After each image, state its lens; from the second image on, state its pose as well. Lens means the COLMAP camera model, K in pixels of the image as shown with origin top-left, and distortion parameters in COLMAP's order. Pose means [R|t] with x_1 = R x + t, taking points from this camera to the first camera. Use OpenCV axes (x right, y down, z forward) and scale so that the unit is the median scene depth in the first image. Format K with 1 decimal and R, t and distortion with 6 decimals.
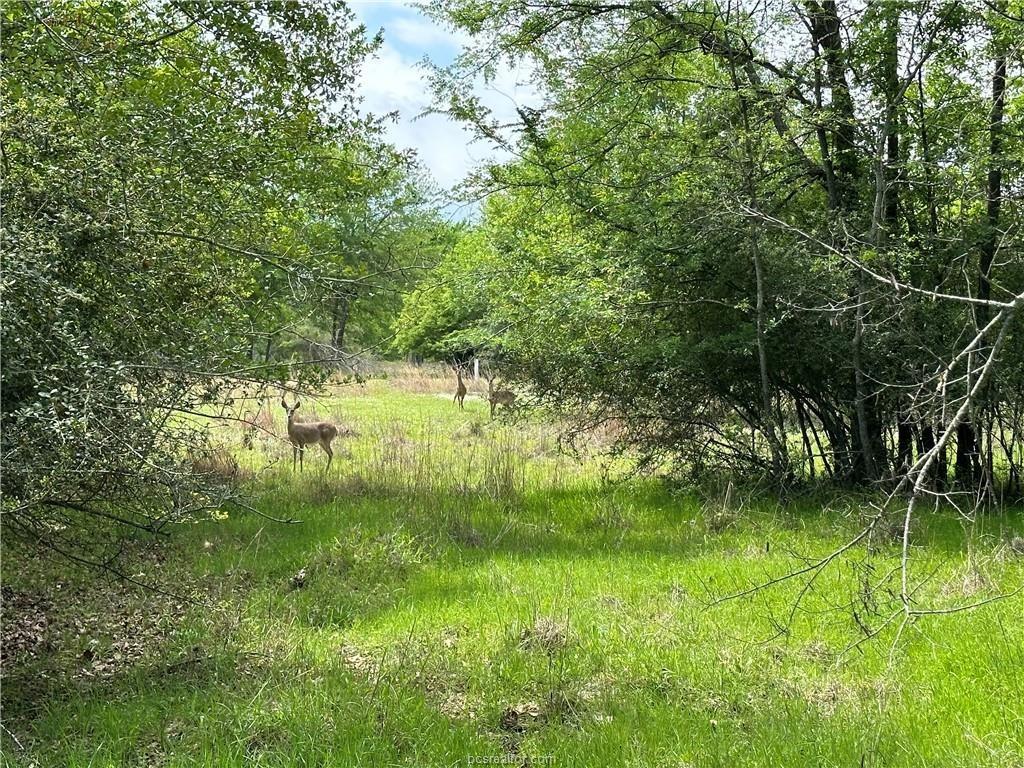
lens RADIAL K [[1851.0, 0, 538.1], [0, 1851.0, 387.1], [0, 0, 1]] dist [0.163768, -0.198230]
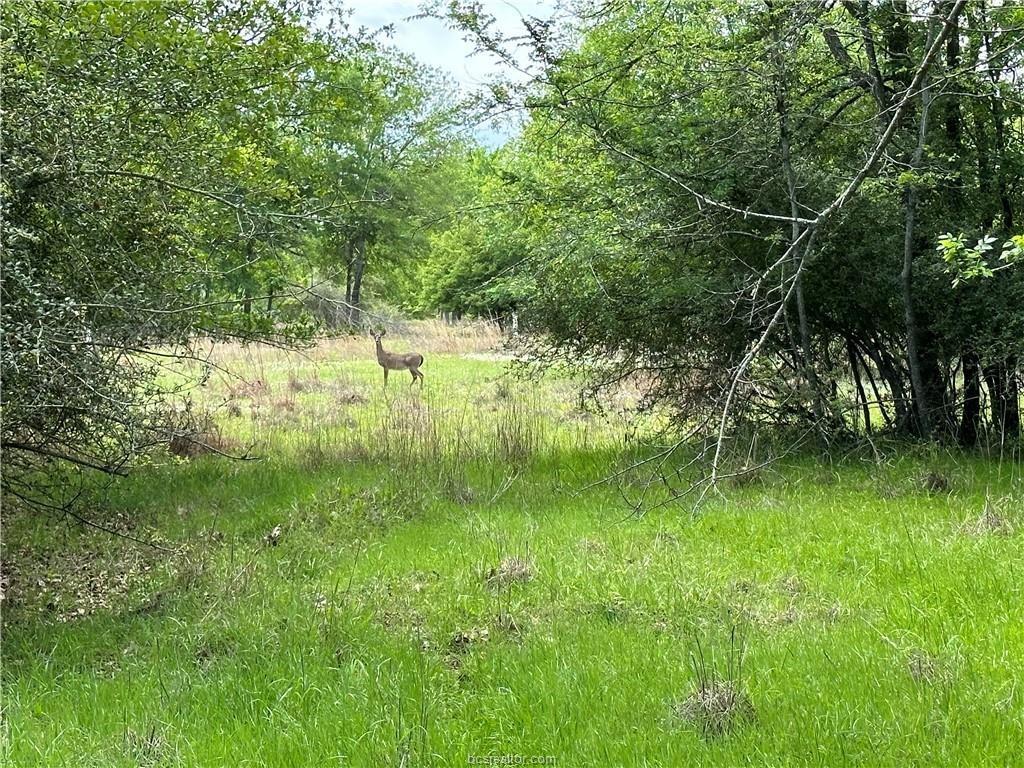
lens RADIAL K [[2318.2, 0, 540.4], [0, 2318.2, 382.7], [0, 0, 1]] dist [0.070724, 0.604730]
pose [[0.999299, -0.020403, -0.031393, 0.029066], [0.020831, 0.999694, 0.013369, 0.008093], [0.031111, -0.014013, 0.999418, -0.108282]]
